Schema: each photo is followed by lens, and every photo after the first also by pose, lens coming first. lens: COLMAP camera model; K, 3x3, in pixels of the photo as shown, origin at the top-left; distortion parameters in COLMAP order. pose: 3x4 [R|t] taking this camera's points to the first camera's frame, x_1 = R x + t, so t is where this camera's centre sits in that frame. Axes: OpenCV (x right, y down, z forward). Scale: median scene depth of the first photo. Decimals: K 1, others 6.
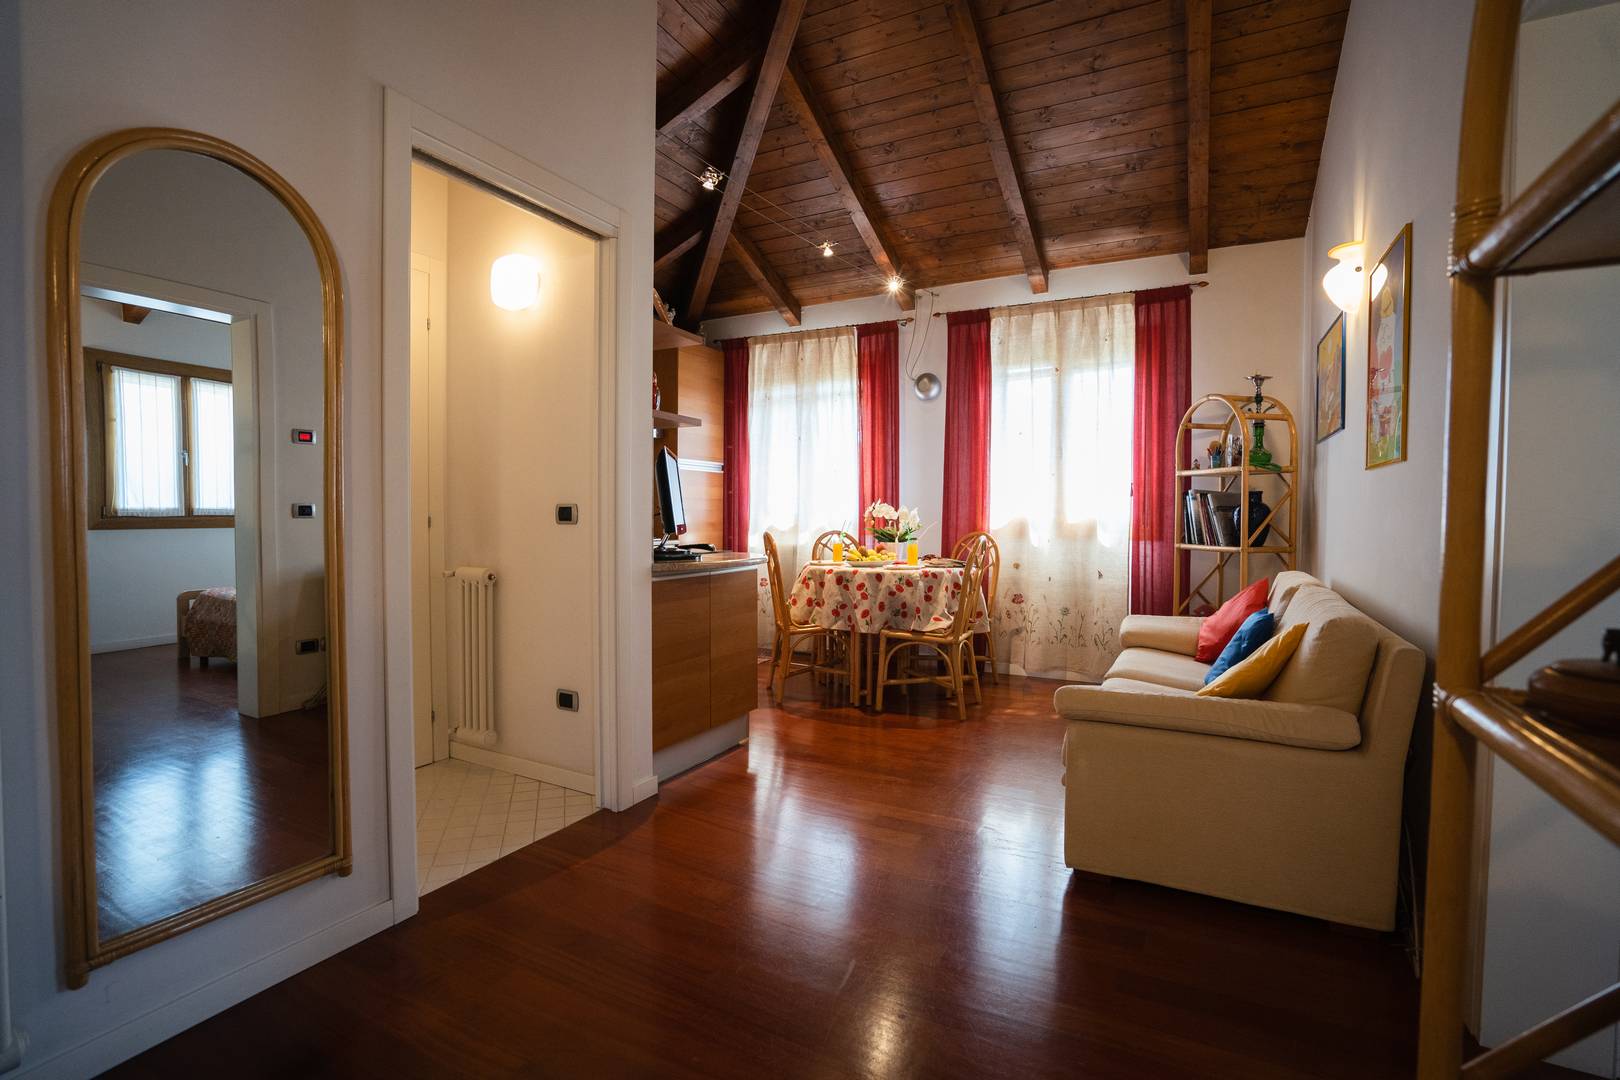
lens RADIAL K [[749.5, 0, 810.0], [0, 749.5, 540.0], [0, 0, 1]] dist [-0.010061, -0.000102]
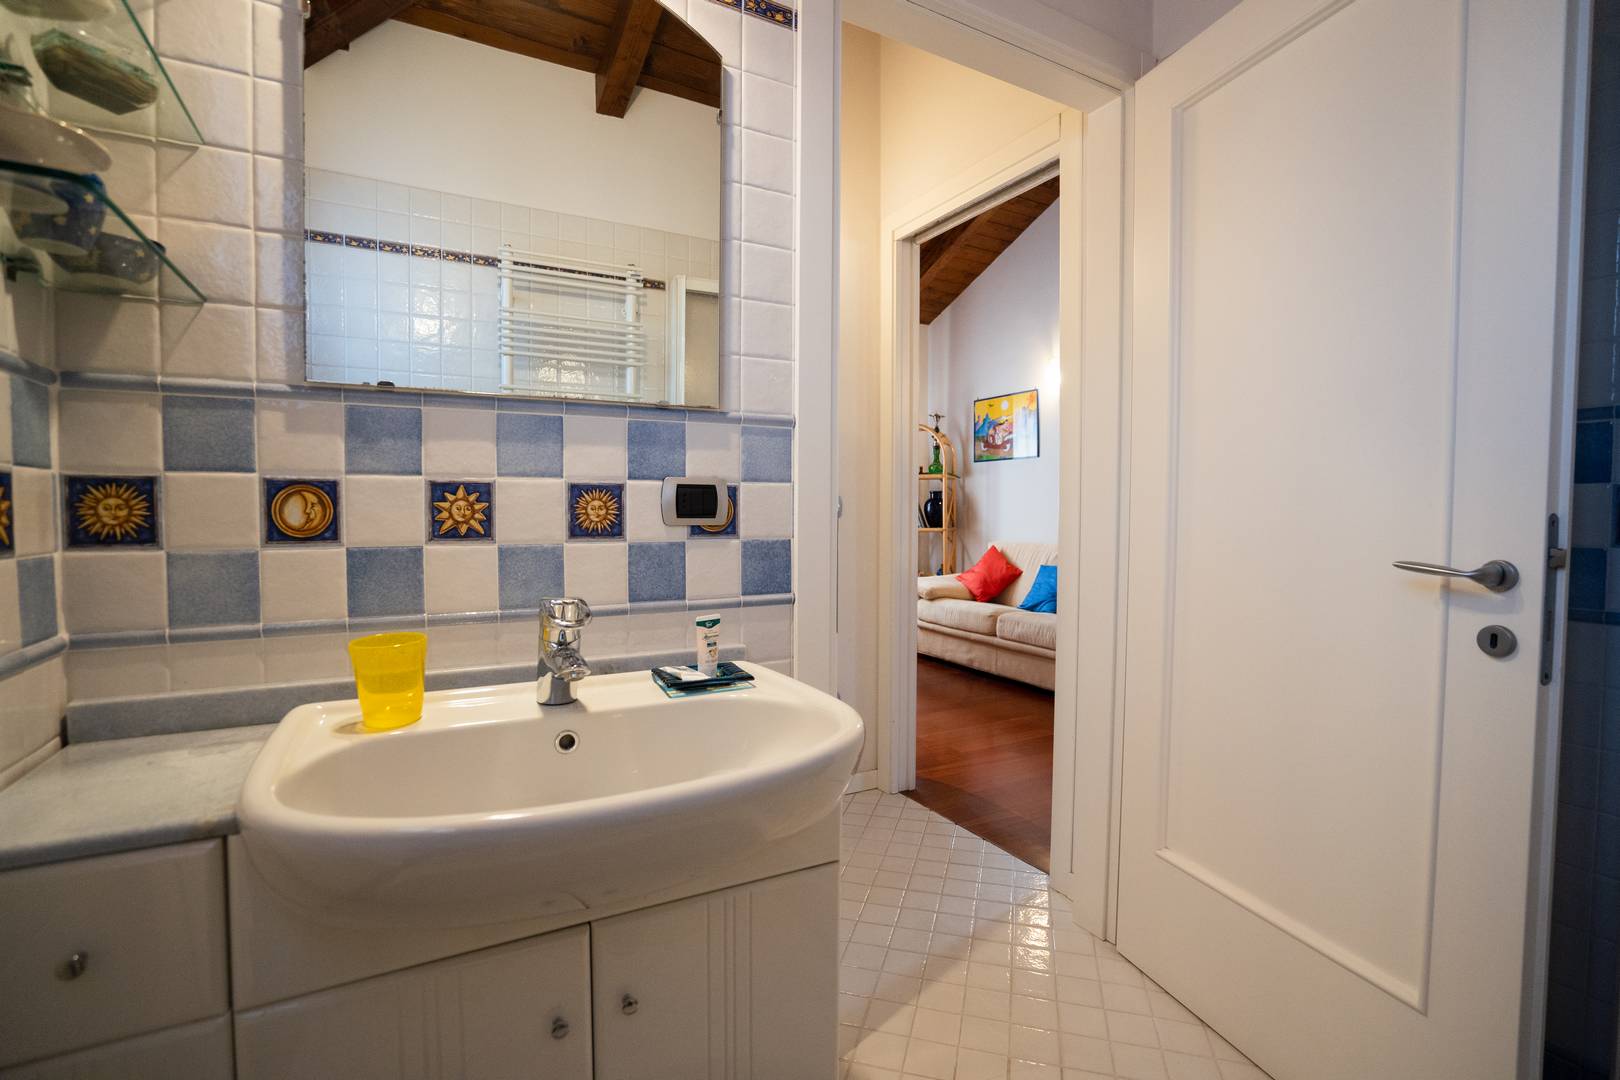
lens RADIAL K [[749.5, 0, 810.0], [0, 749.5, 540.0], [0, 0, 1]] dist [-0.010061, -0.000102]
pose [[0.570675, -0.037575, 0.820316, -0.803636], [0.026607, 0.999274, 0.027263, -0.014475], [-0.820745, 0.006268, 0.571260, 0.345995]]
